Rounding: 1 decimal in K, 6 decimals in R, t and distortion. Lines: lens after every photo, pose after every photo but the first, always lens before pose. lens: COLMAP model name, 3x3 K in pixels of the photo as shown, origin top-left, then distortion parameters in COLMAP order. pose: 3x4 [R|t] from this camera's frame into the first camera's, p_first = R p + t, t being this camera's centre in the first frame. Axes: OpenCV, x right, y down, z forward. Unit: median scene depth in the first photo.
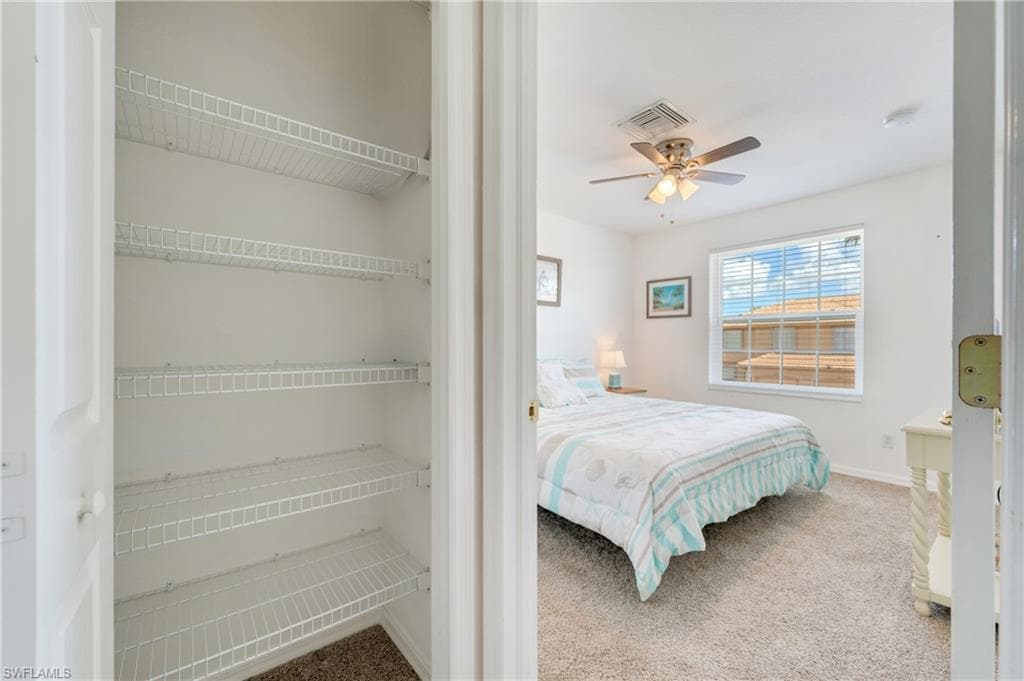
lens RADIAL K [[417.6, 0, 509.2], [0, 417.6, 342.8], [0, 0, 1]] dist [0.001463, 0.000450]
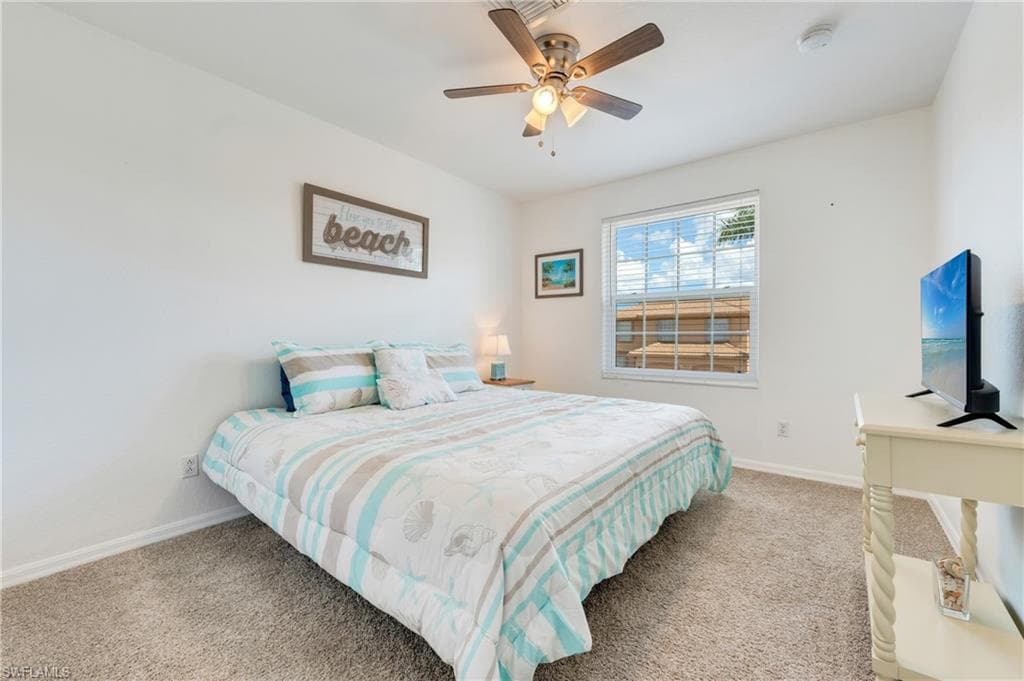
lens RADIAL K [[417.6, 0, 508.8], [0, 417.6, 339.8], [0, 0, 1]] dist [0.001463, 0.000450]
pose [[0.975422, -0.007412, 0.220221, 0.153427], [0.005301, 0.999934, 0.010175, 0.034066], [-0.220282, -0.008757, 0.975397, 0.304227]]
